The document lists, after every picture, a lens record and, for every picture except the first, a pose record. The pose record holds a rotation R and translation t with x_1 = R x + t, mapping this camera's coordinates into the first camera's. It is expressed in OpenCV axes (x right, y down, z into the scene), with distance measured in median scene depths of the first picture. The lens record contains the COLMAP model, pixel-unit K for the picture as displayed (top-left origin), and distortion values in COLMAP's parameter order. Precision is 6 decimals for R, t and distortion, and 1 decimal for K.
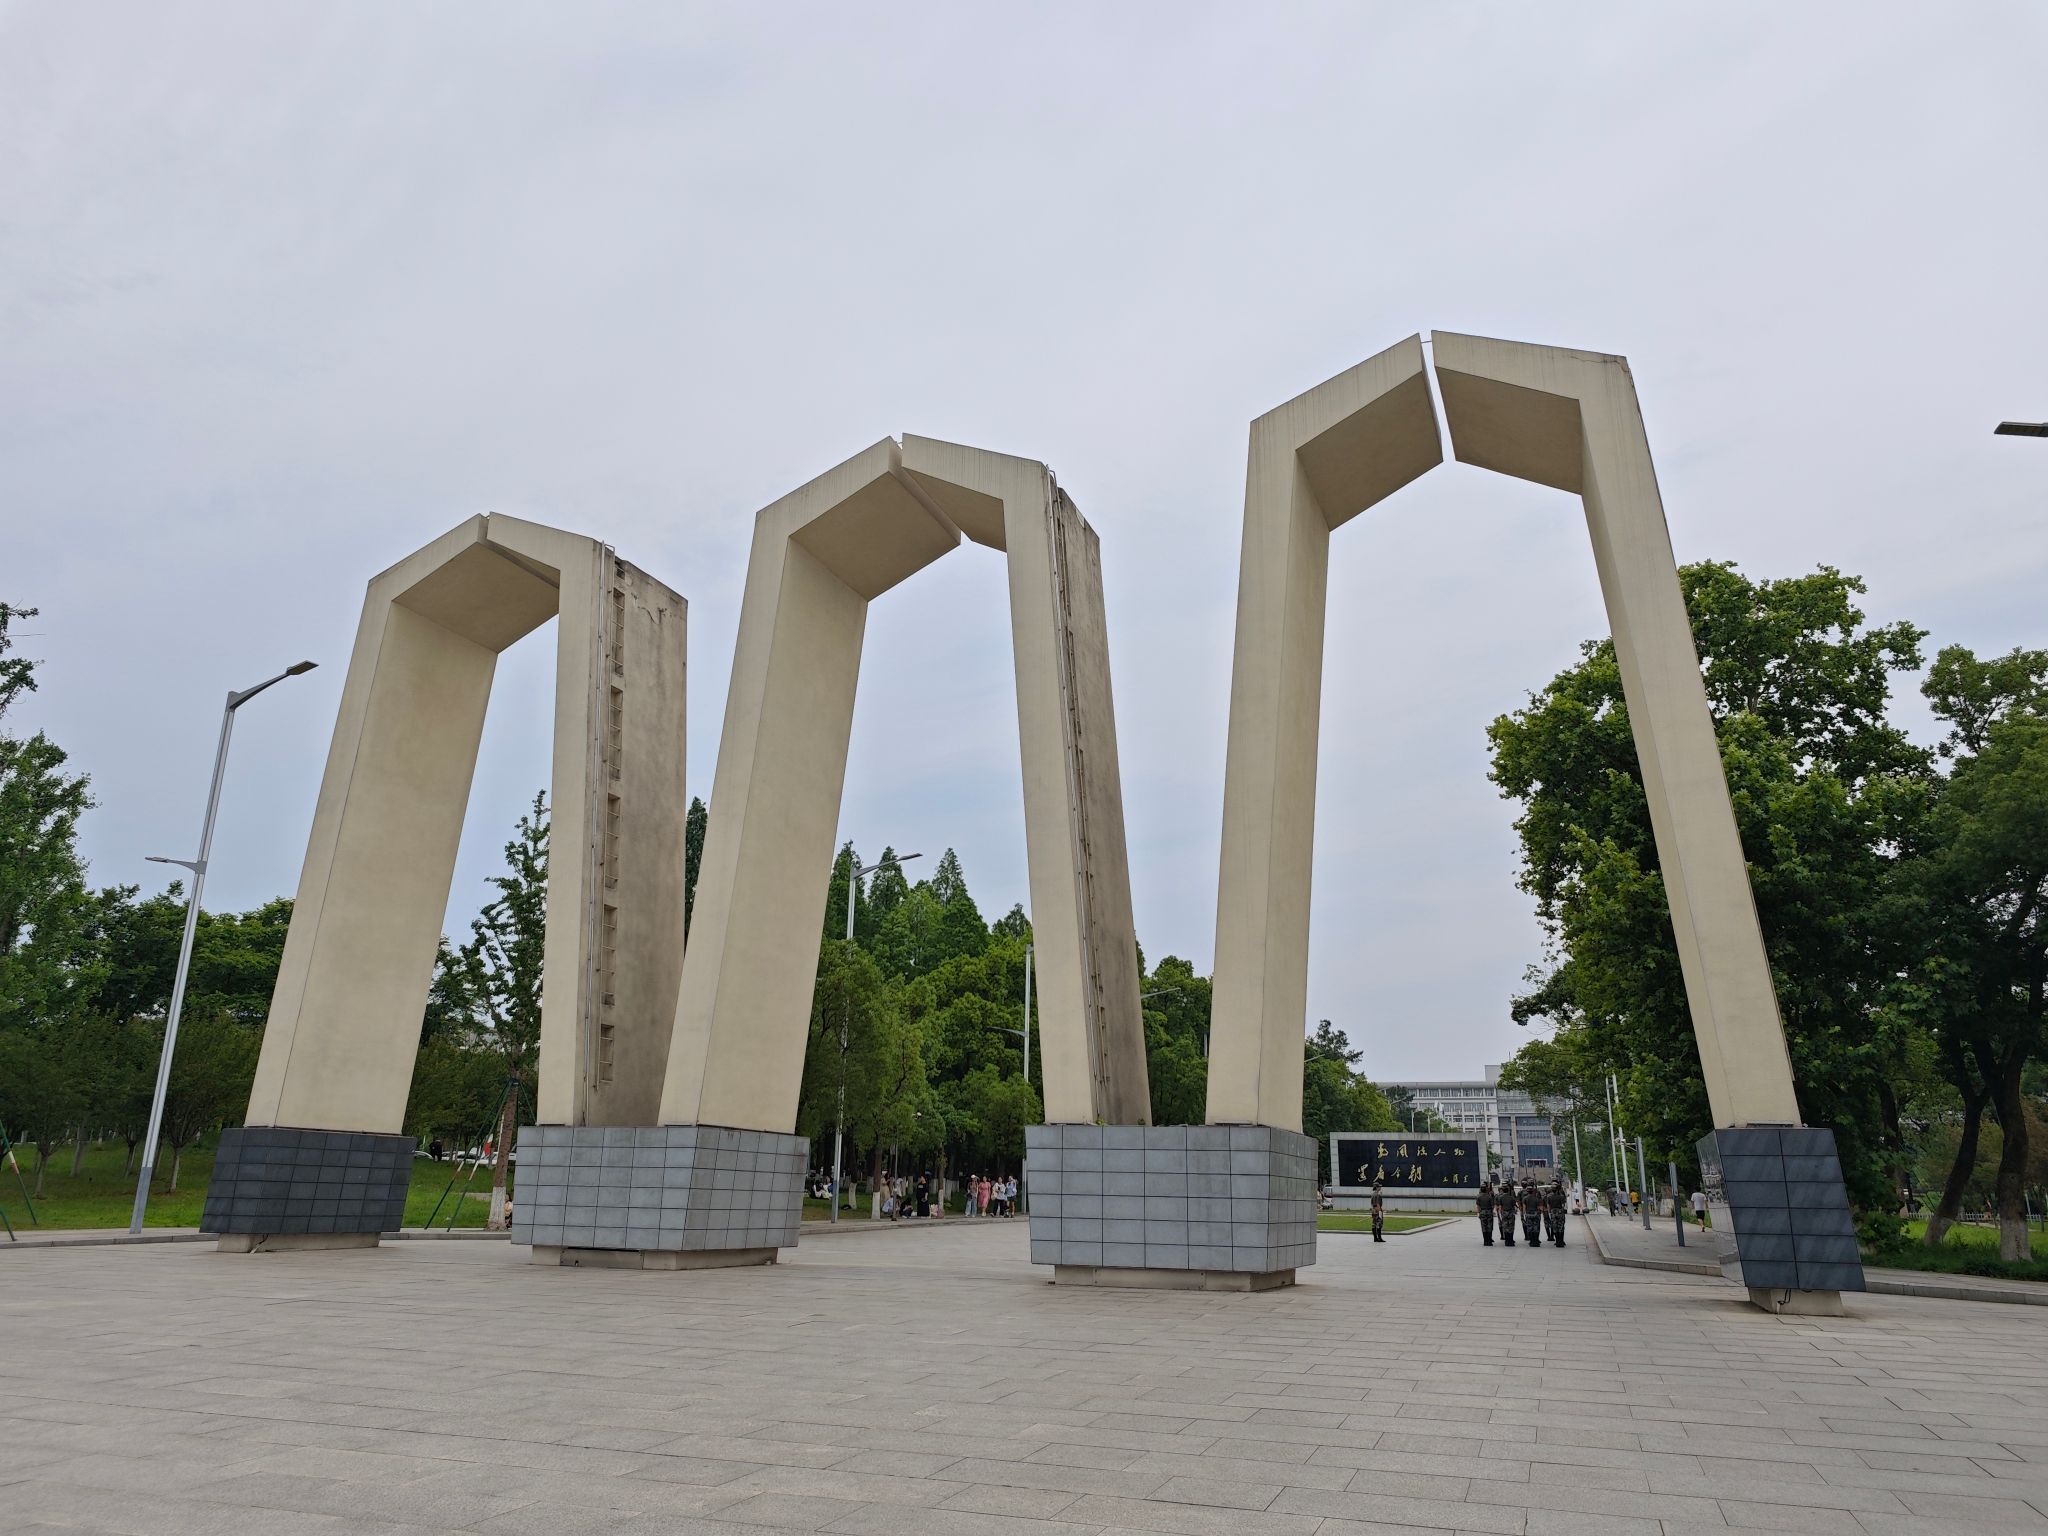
lens RADIAL K [[1372.9, 0, 1021.7], [0, 1372.9, 771.6], [0, 0, 1]] dist [-0.001217, -0.002285]
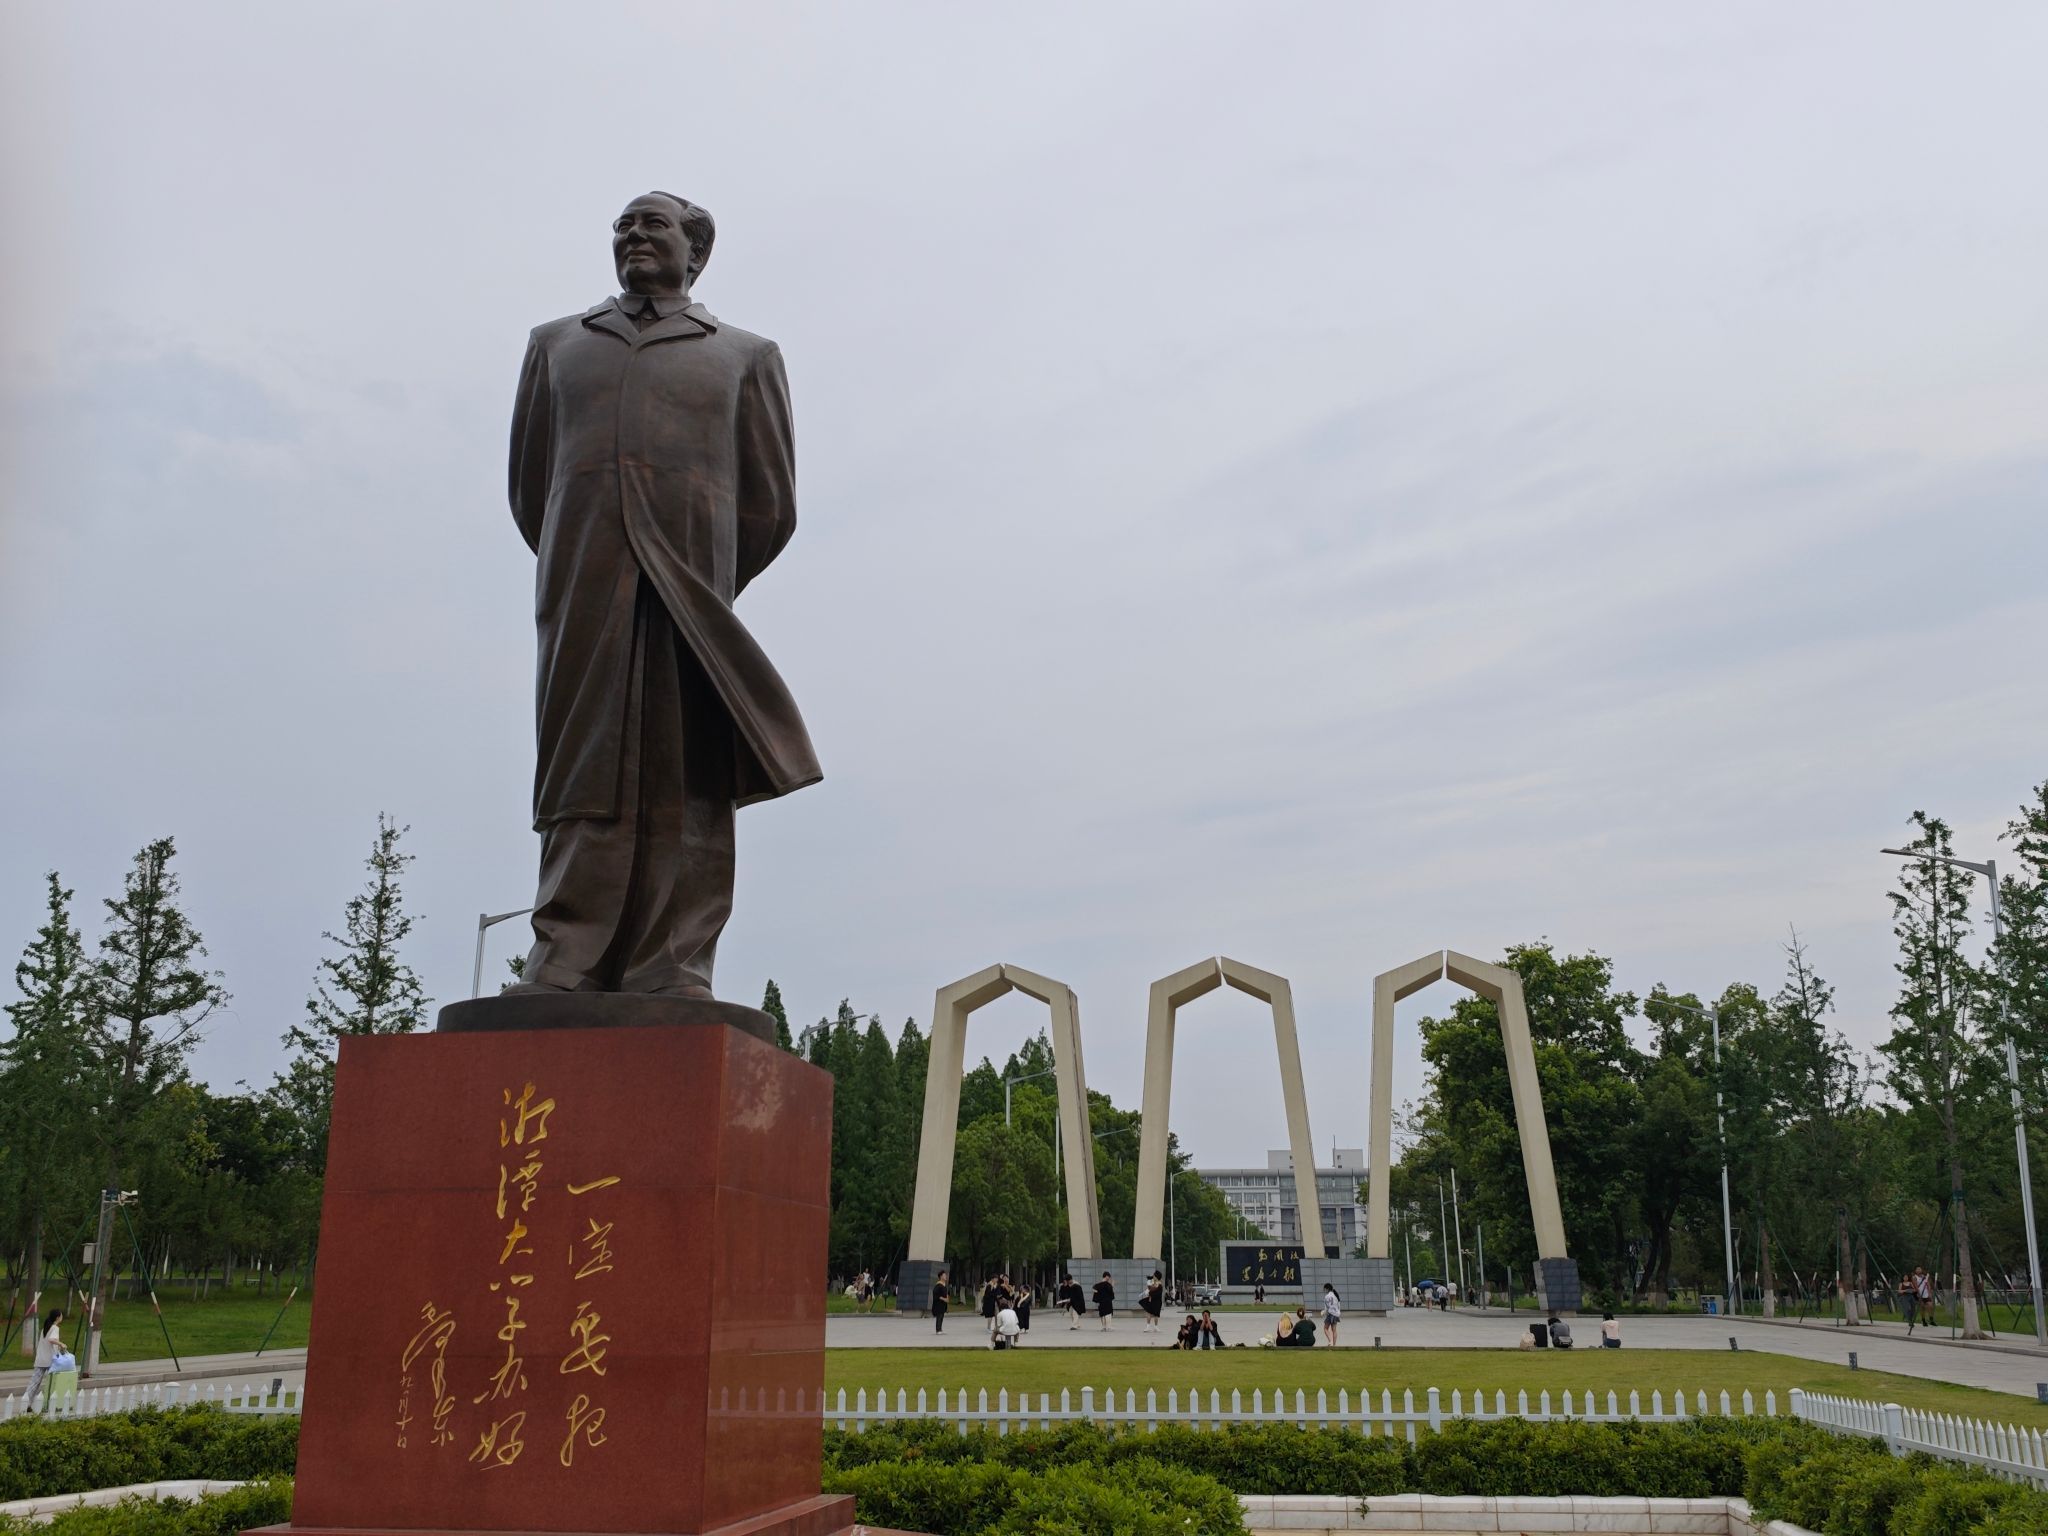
lens RADIAL K [[1667.9, 0, 1033.5], [0, 1667.9, 769.0], [0, 0, 1]] dist [0.012923, 0.000760]
pose [[0.981982, 0.041923, 0.184263, -0.618988], [-0.039949, 0.999098, -0.014414, -0.338890], [-0.184701, 0.006793, 0.982771, -1.138657]]
